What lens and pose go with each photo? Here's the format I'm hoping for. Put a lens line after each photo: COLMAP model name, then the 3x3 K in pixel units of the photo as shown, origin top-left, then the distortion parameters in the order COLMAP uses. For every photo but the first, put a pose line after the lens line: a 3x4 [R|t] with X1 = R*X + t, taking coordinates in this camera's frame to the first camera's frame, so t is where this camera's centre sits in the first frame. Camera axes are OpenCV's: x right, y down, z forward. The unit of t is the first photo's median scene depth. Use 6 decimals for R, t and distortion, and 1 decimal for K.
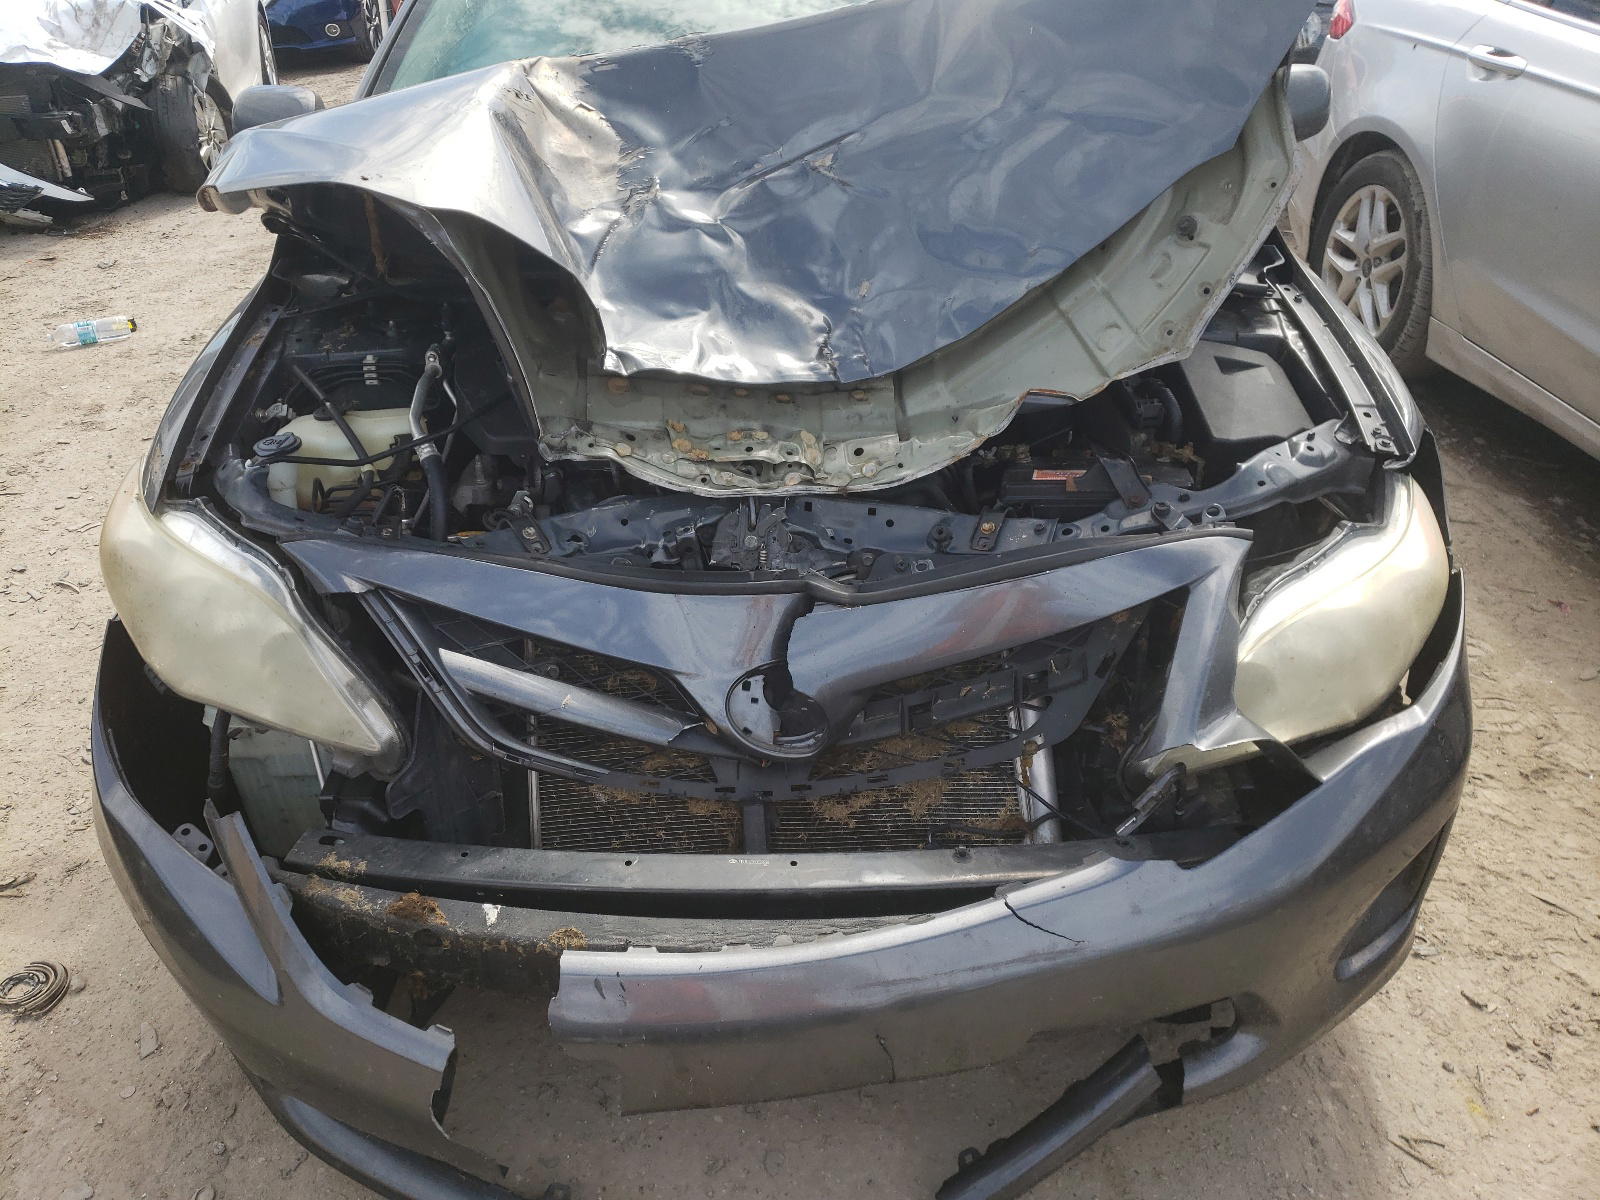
lens RADIAL K [[1320.0, 0, 794.9], [0, 1320.0, 597.3], [0, 0, 1]] dist [0.040094, -0.048706]
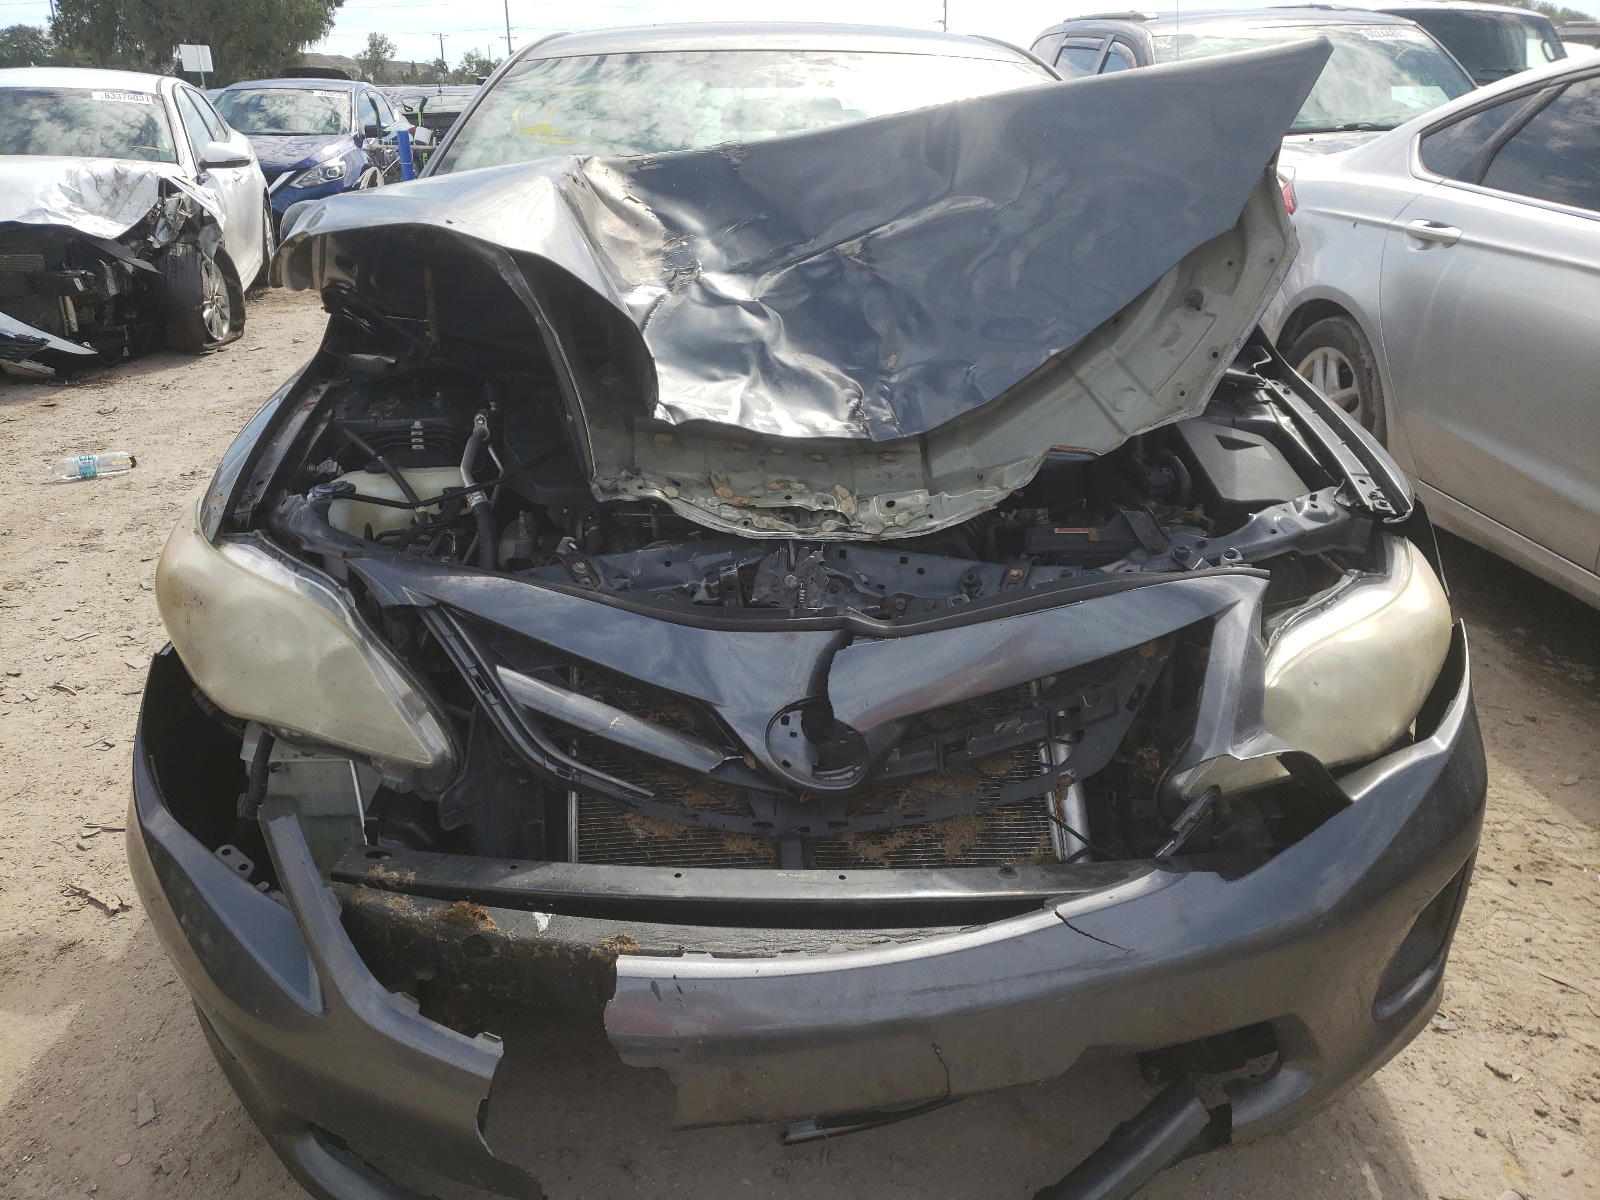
lens RADIAL K [[1320.0, 0, 793.3], [0, 1320.0, 589.4], [0, 0, 1]] dist [0.040094, -0.048706]
pose [[0.999227, 0.012831, 0.037165, -0.068387], [-0.006678, 0.986902, -0.161180, 0.128438], [-0.038747, 0.160807, 0.986225, -0.023877]]
